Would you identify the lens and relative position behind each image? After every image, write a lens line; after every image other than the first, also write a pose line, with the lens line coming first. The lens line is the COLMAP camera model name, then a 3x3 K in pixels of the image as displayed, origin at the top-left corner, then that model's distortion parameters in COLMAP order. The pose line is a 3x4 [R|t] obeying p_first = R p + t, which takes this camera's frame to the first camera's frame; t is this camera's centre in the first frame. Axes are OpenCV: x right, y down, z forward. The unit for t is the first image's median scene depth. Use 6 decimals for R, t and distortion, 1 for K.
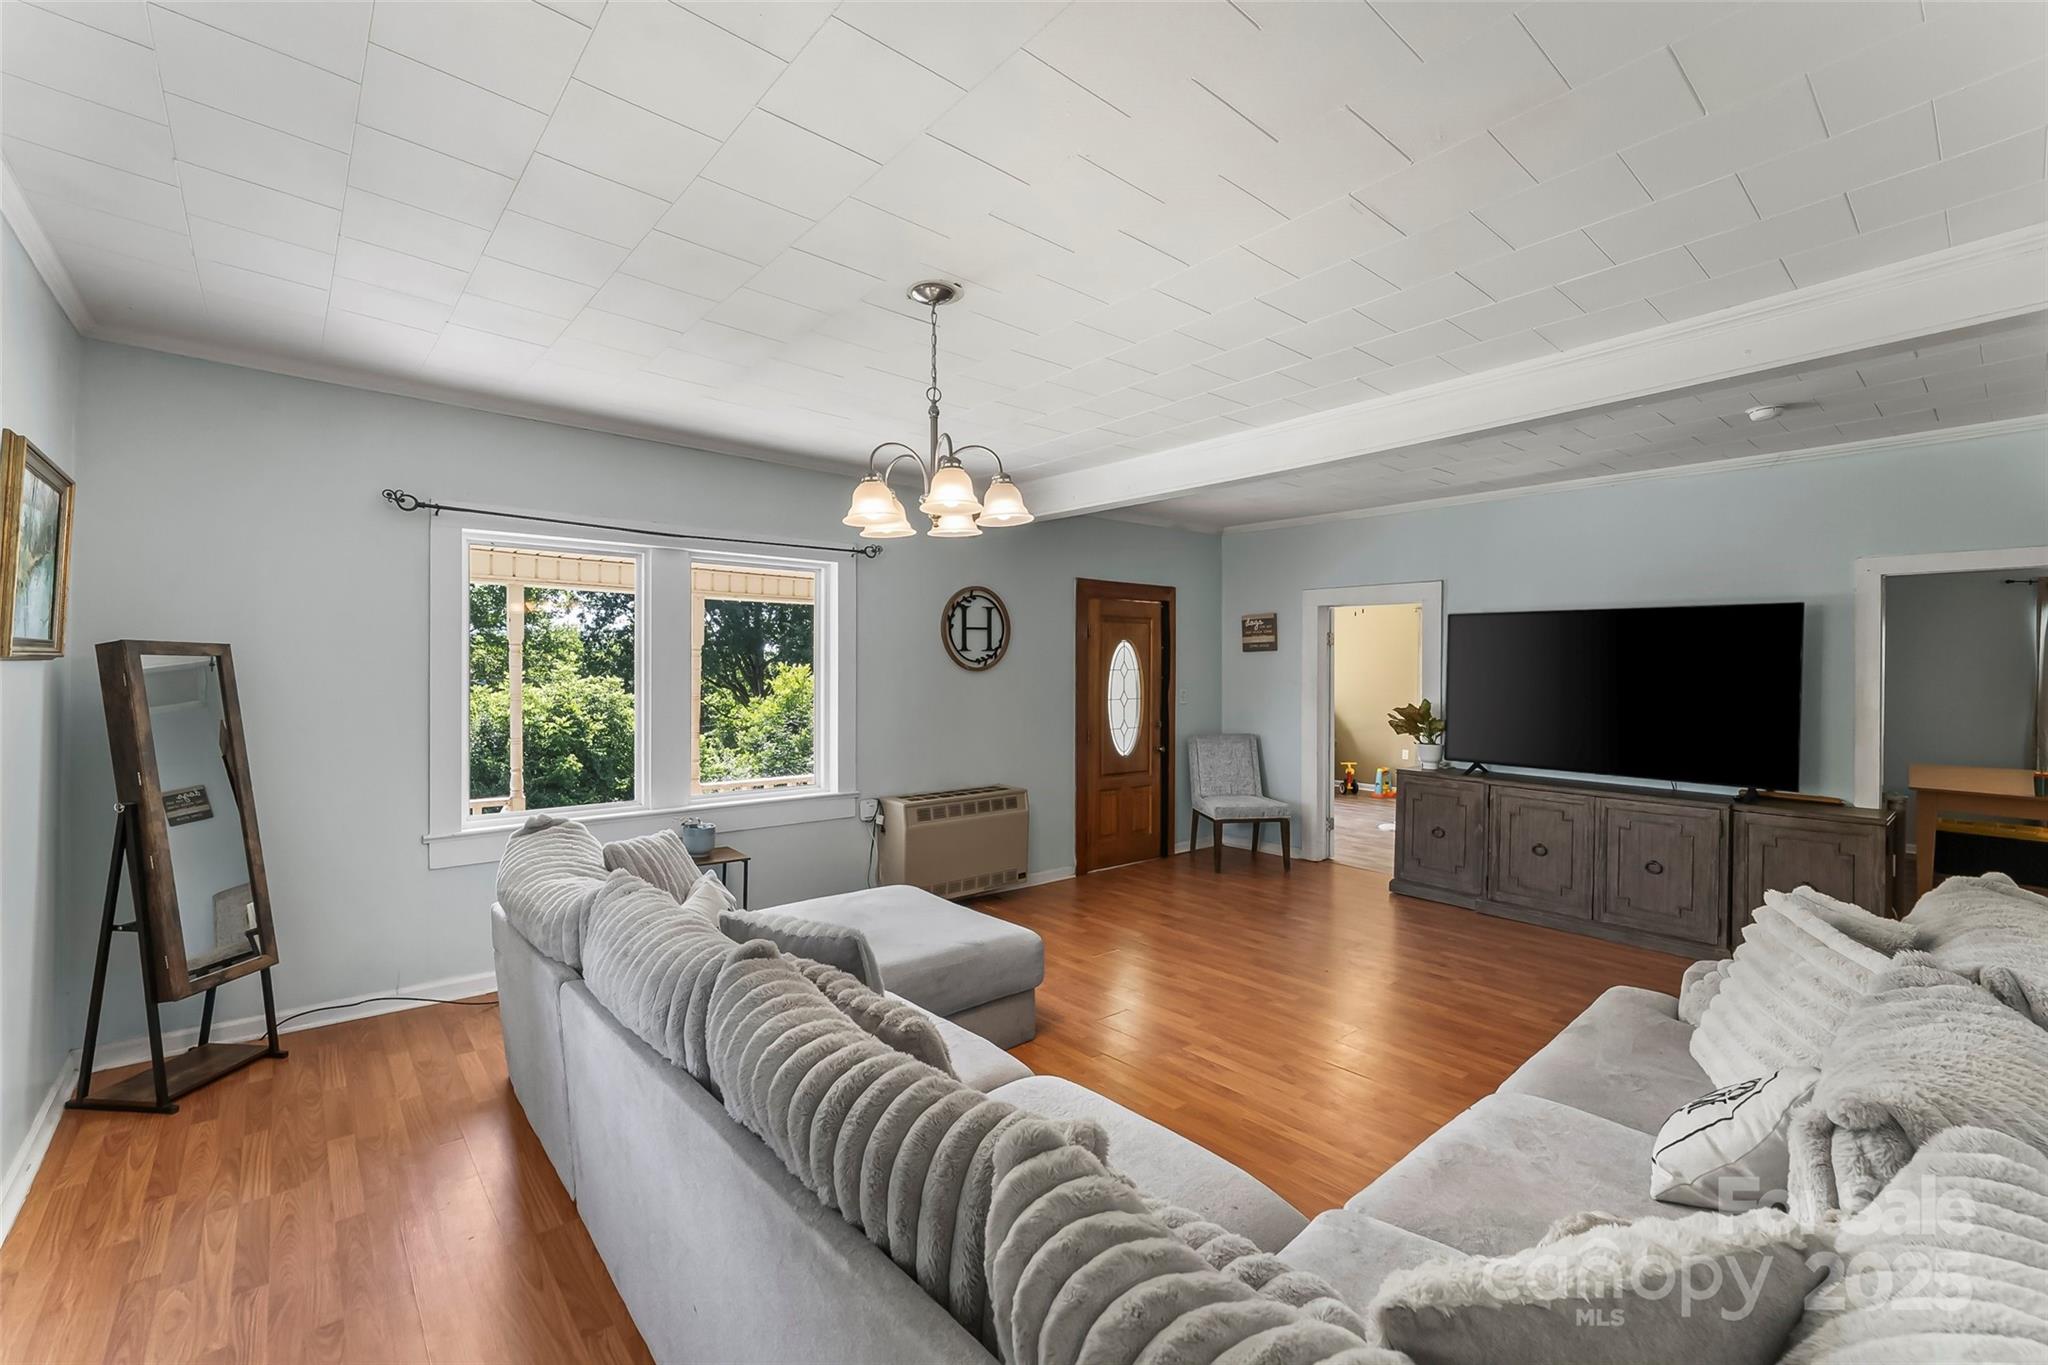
lens RADIAL K [[818.8, 0, 1021.8], [0, 818.8, 675.1], [0, 0, 1]] dist [0.000422, -0.000021]
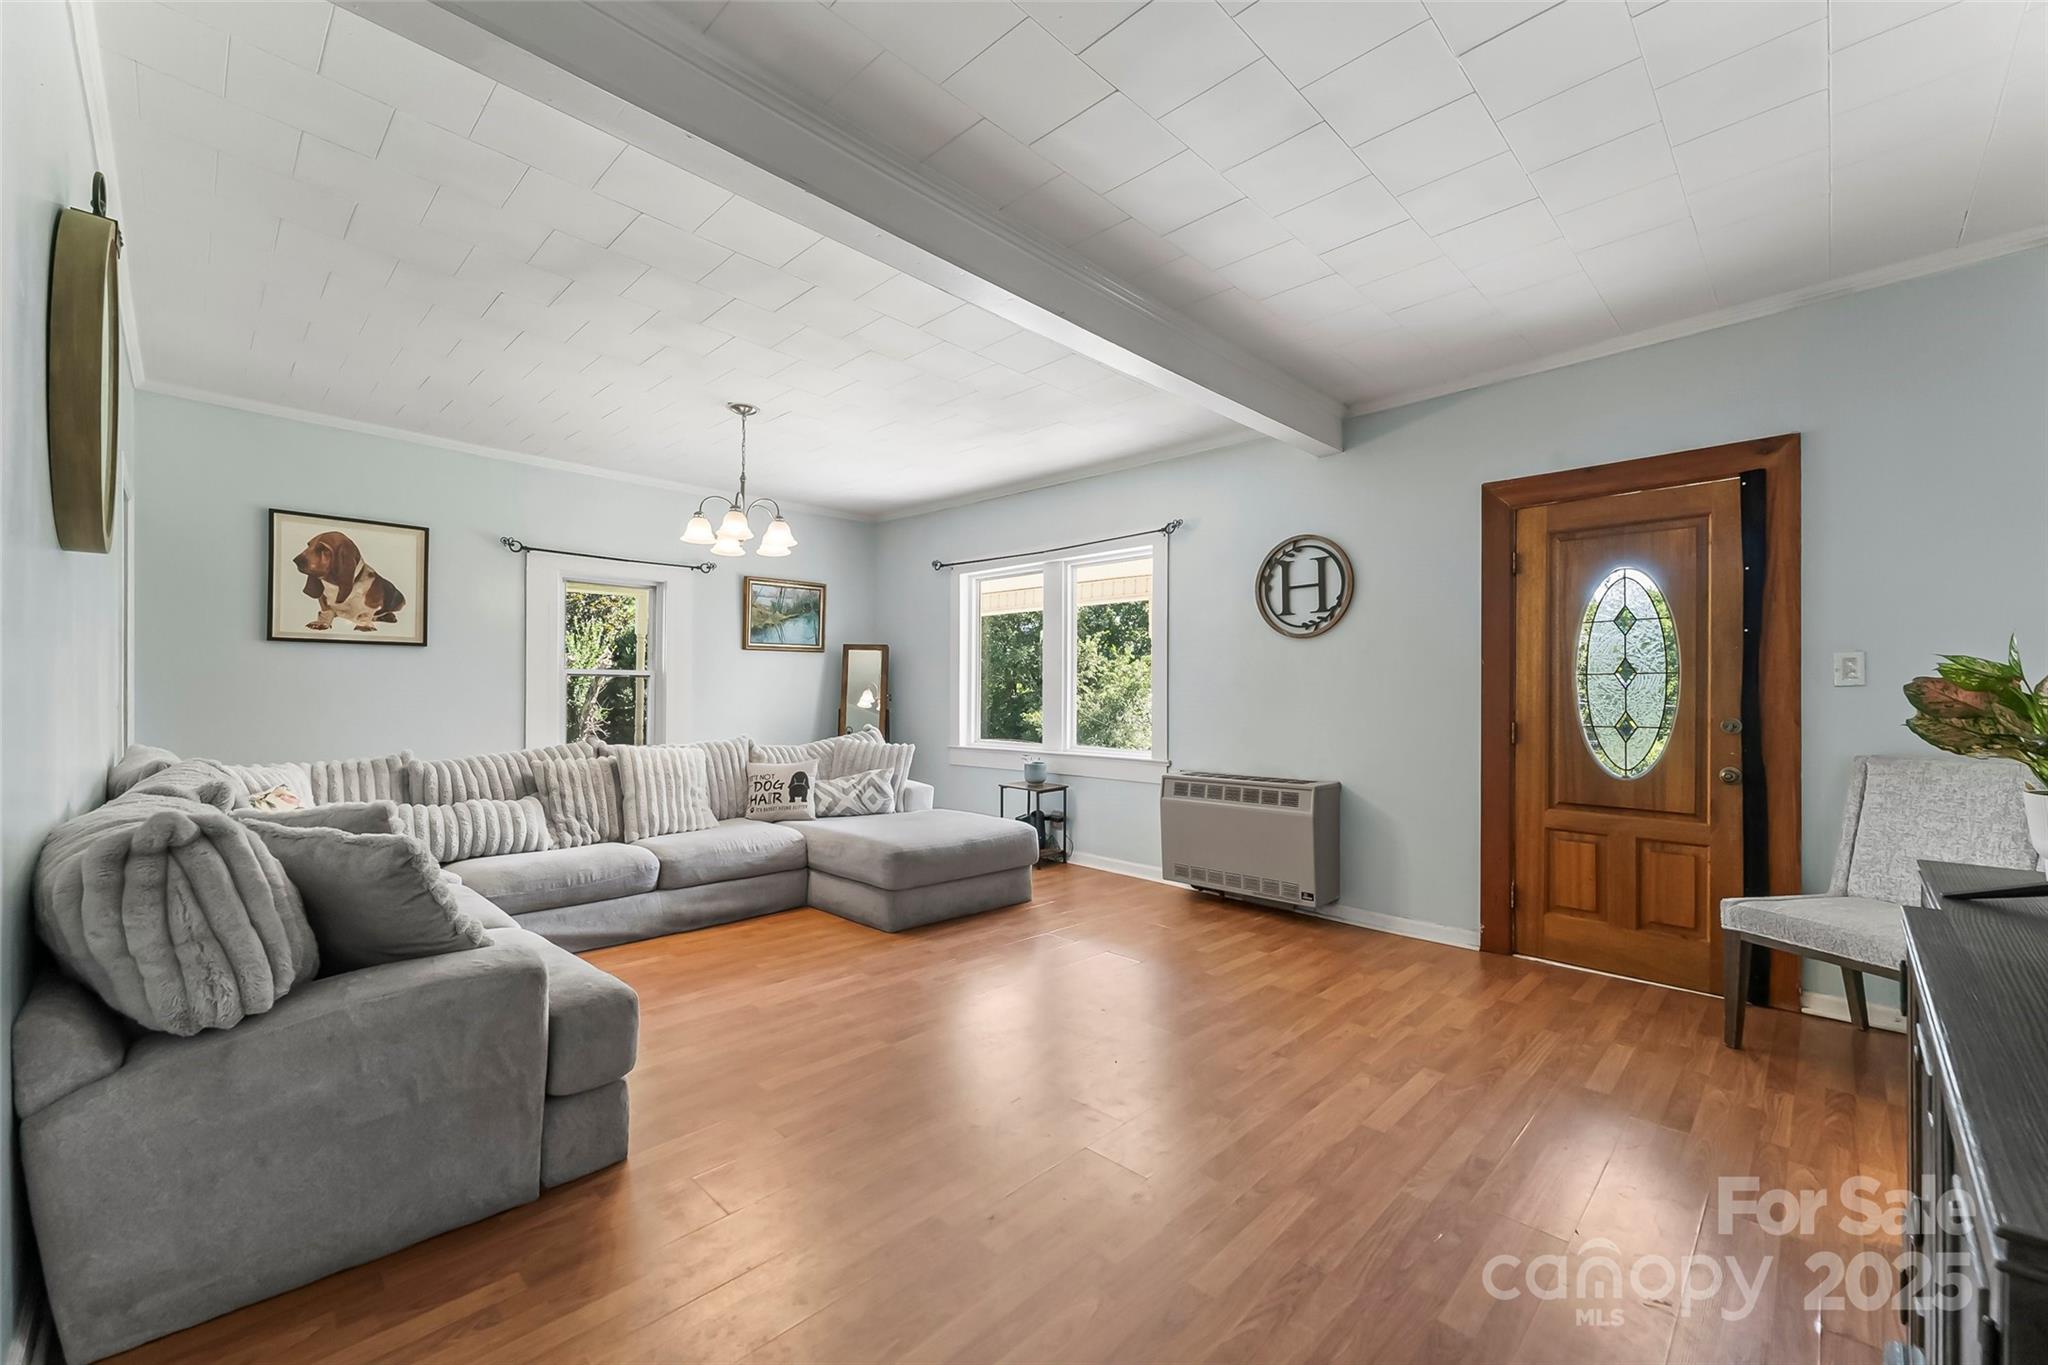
lens RADIAL K [[844.2, 0, 1050.6], [0, 844.2, 692.4], [0, 0, 1]] dist [0.000707, 0.000002]
pose [[0.122298, -0.010064, -0.992442, 0.763224], [-0.011625, 0.999865, -0.011572, 0.063107], [0.992425, 0.012952, 0.122165, 0.652942]]
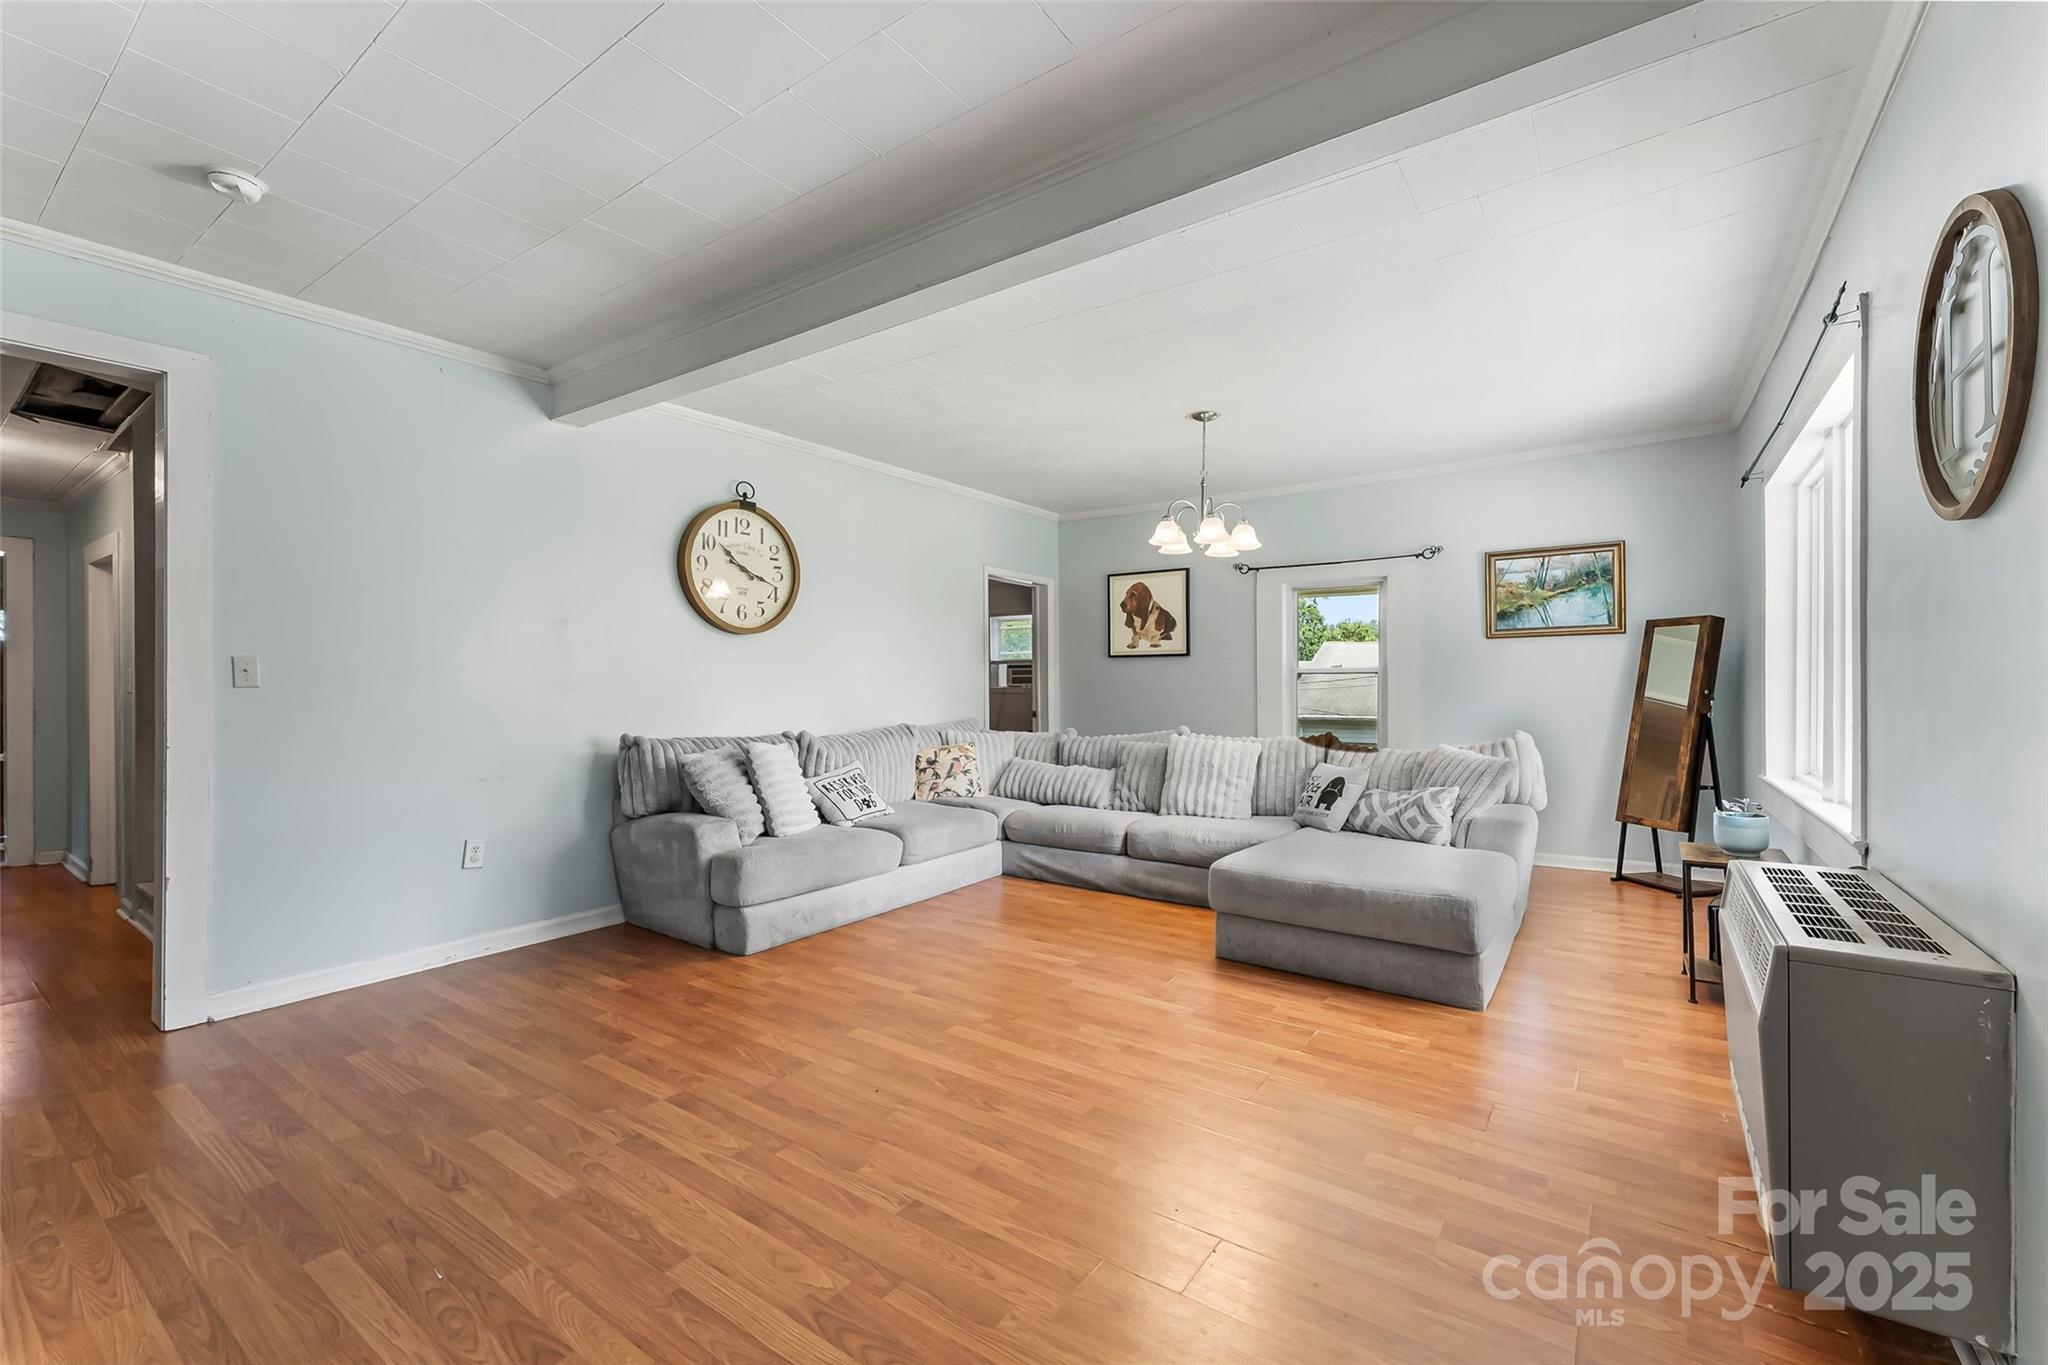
lens RADIAL K [[844.2, 0, 1050.6], [0, 844.2, 692.4], [0, 0, 1]] dist [0.000707, 0.000002]
pose [[-0.963445, -0.007132, -0.267810, 0.313403], [-0.010115, 0.999901, 0.009761, 0.054467], [0.267714, 0.012113, -0.963422, 1.208383]]
